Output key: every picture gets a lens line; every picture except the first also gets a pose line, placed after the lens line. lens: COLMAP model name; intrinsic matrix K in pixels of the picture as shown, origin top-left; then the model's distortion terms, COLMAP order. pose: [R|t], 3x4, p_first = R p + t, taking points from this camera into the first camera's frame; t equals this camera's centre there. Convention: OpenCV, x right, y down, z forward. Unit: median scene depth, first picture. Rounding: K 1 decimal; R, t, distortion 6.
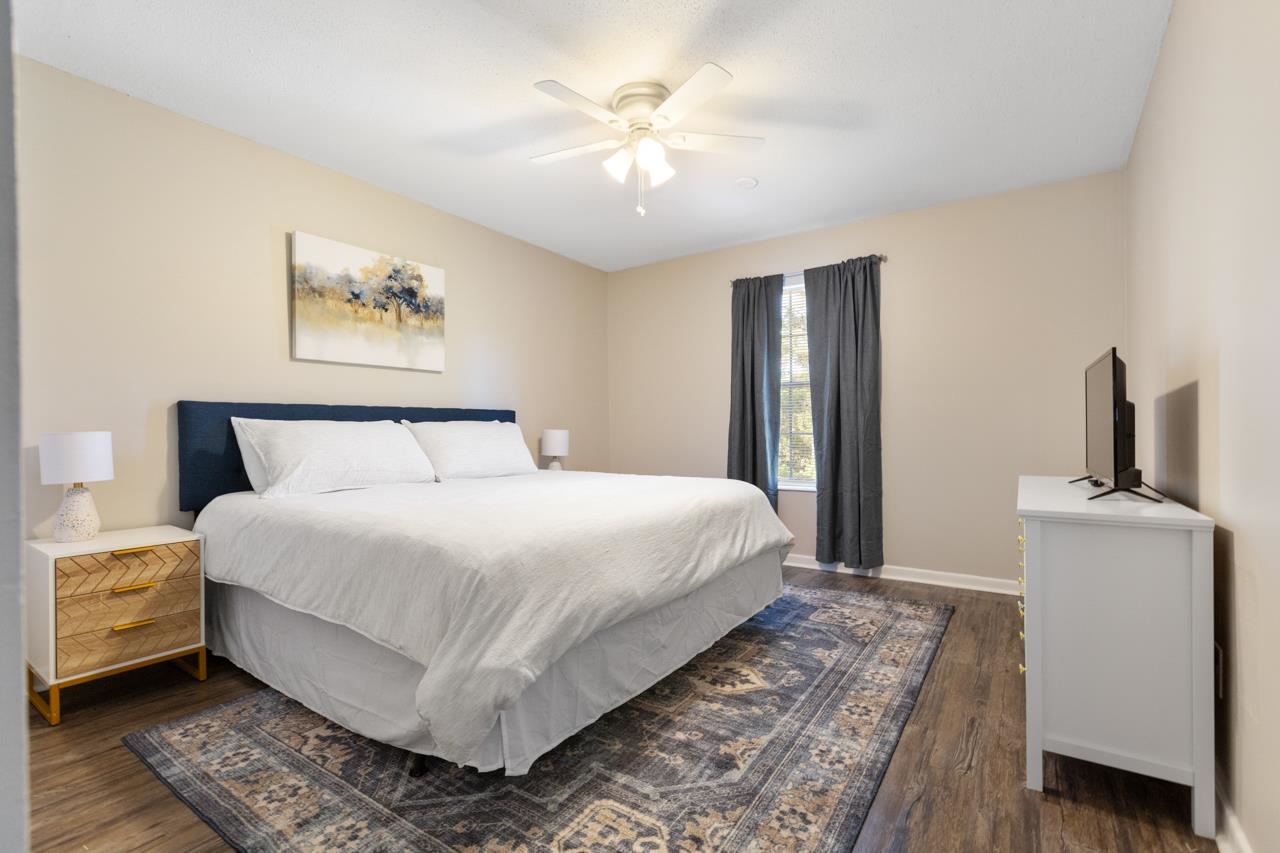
lens RADIAL K [[574.2, 0, 637.1], [0, 574.2, 430.9], [0, 0, 1]] dist [-0.000111, -0.000096]
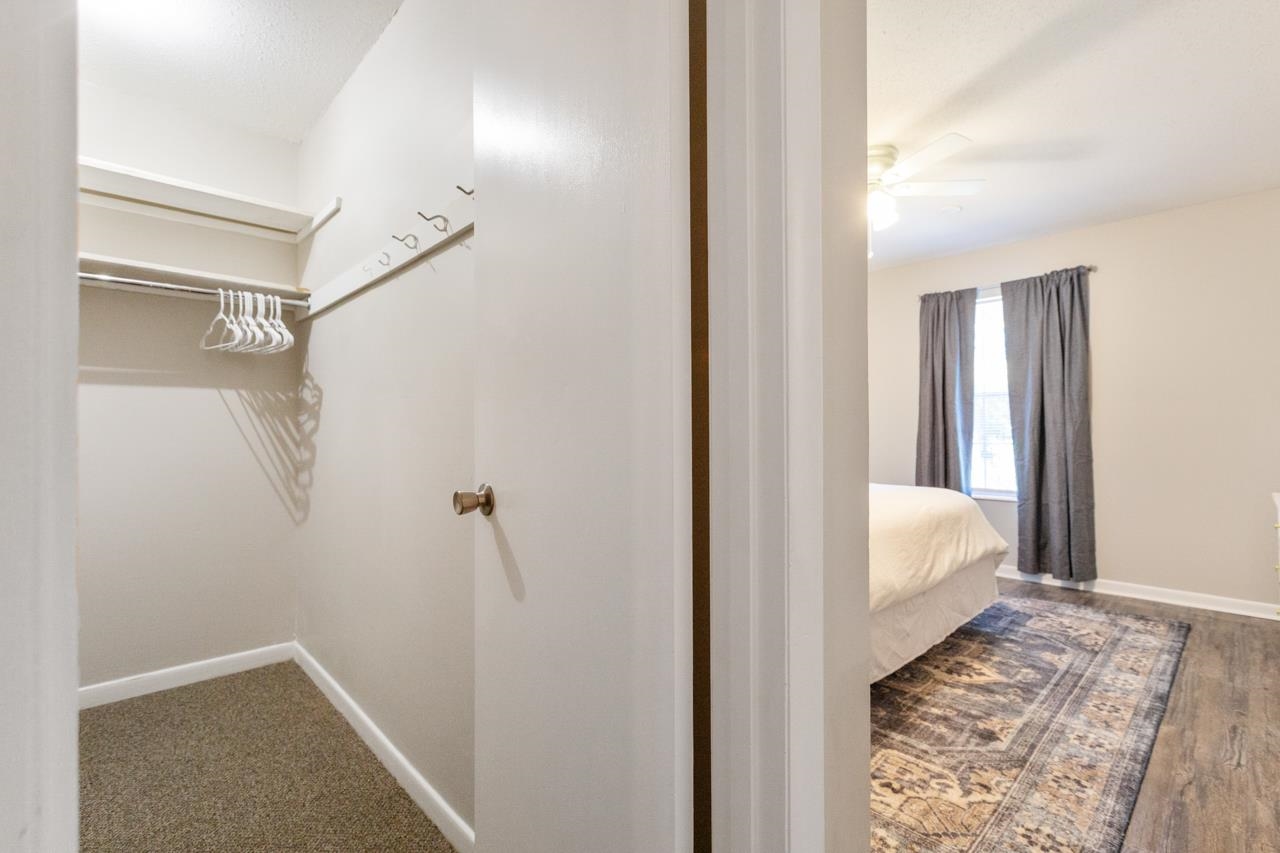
lens RADIAL K [[572.1, 0, 636.0], [0, 572.1, 419.1], [0, 0, 1]] dist [-0.001871, -0.001028]
pose [[0.975422, -0.002523, -0.220329, -0.206378], [-0.002358, 0.999758, -0.021887, -0.027258], [0.220330, 0.021869, 0.975180, -0.219591]]
